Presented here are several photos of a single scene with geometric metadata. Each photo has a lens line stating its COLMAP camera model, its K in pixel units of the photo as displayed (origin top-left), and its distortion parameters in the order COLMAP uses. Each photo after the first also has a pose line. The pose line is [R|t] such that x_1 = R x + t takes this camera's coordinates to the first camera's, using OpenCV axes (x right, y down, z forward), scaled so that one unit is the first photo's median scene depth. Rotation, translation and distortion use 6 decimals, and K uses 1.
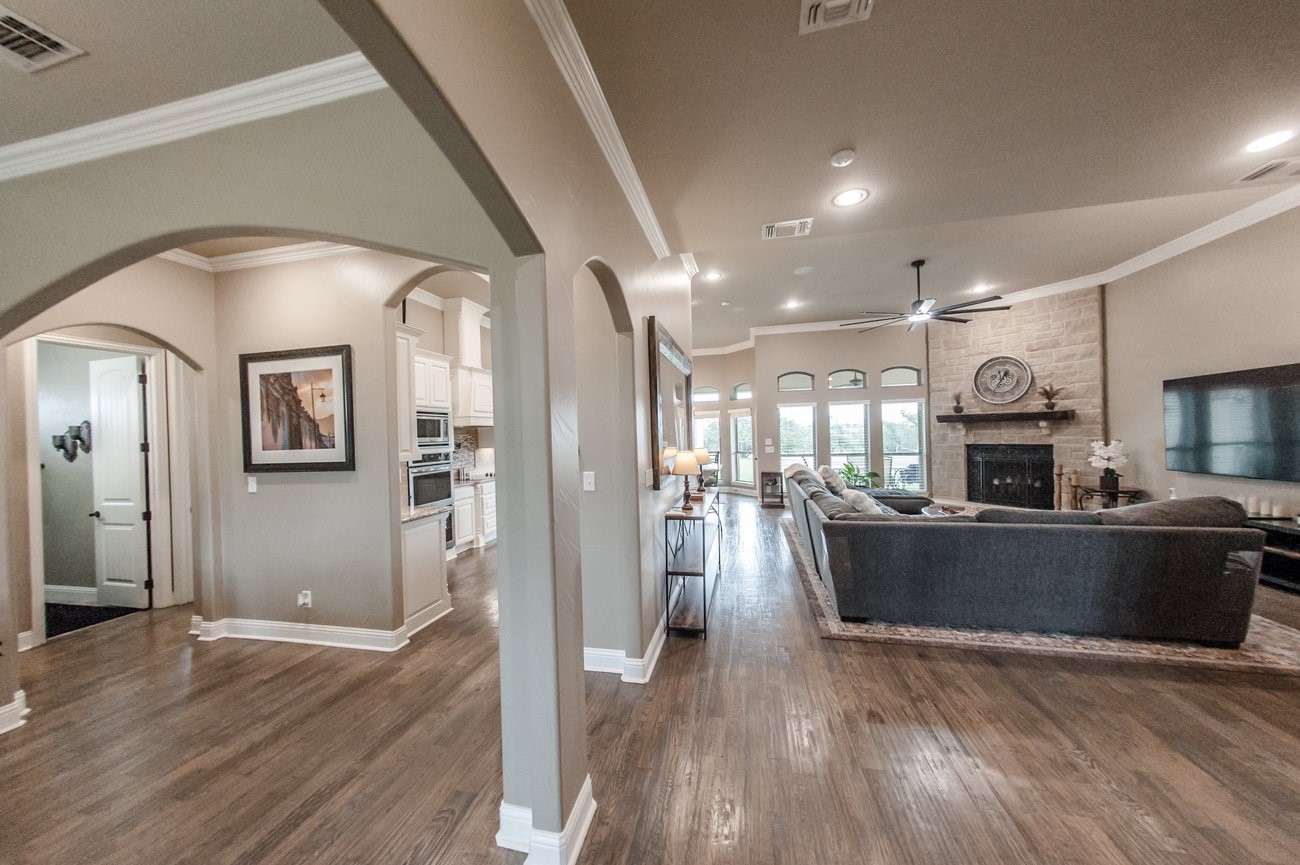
lens RADIAL K [[436.0, 0, 650.0], [0, 436.0, 432.5], [0, 0, 1]] dist [0.000447, 0.000016]
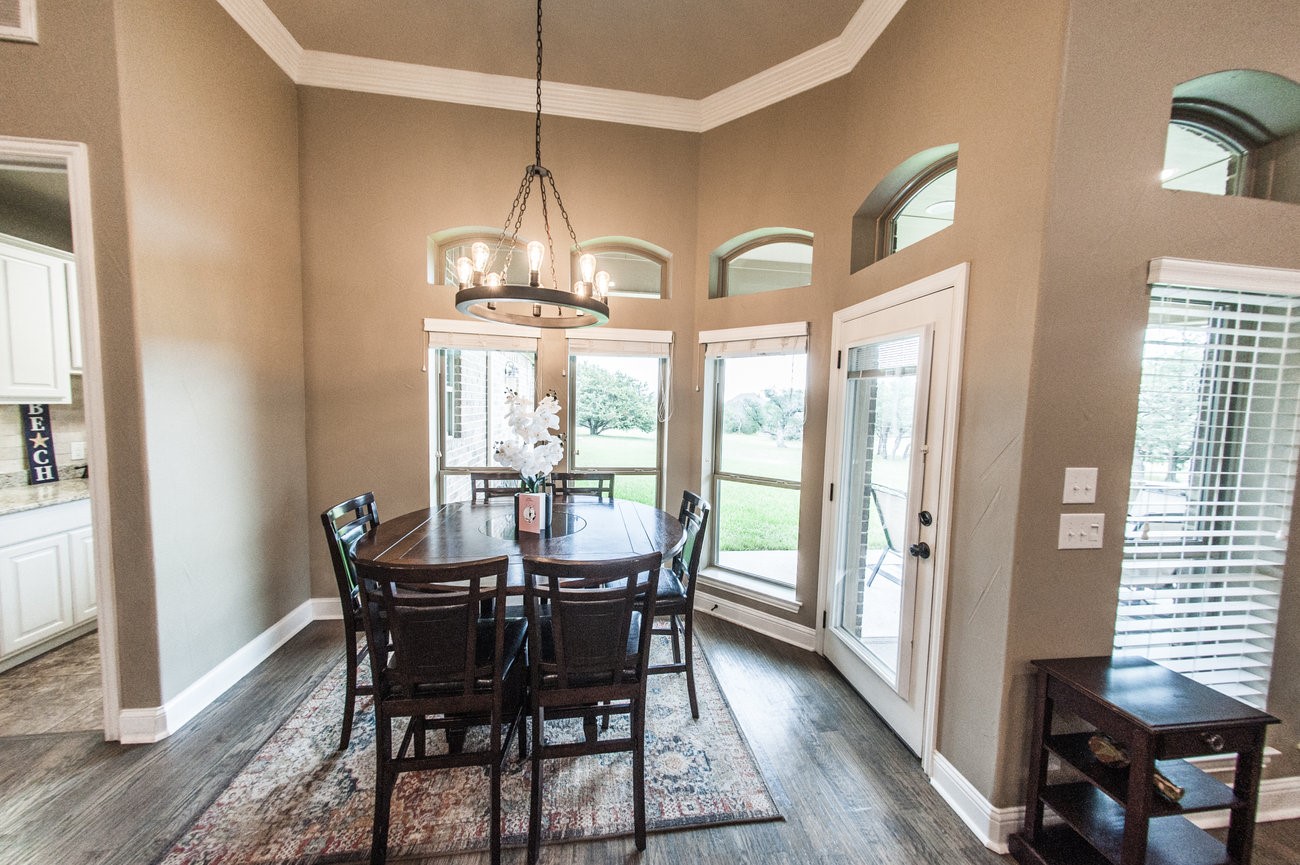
lens RADIAL K [[436.0, 0, 650.0], [0, 436.0, 432.5], [0, 0, 1]] dist [0.000447, 0.000016]
pose [[0.931220, 0.034990, 0.362774, 0.081523], [-0.057103, 0.997095, 0.050409, 0.003440], [-0.359957, -0.067658, 0.930513, 1.281845]]
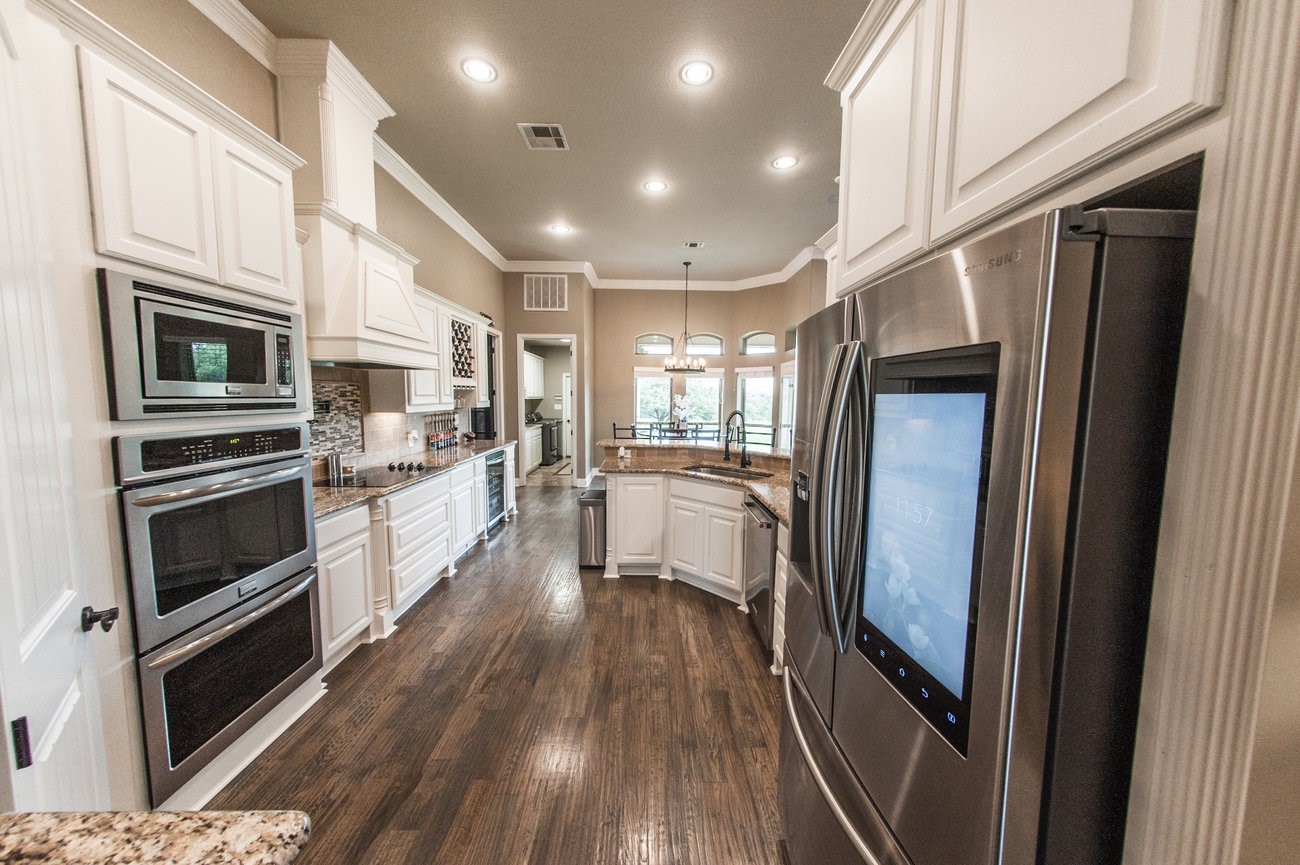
lens RADIAL K [[436.0, 0, 650.0], [0, 436.0, 432.5], [0, 0, 1]] dist [0.000447, 0.000016]
pose [[0.972301, 0.021743, 0.232719, -0.232850], [-0.041258, 0.995995, 0.079321, 0.008010], [-0.230062, -0.086725, 0.969304, 0.520598]]
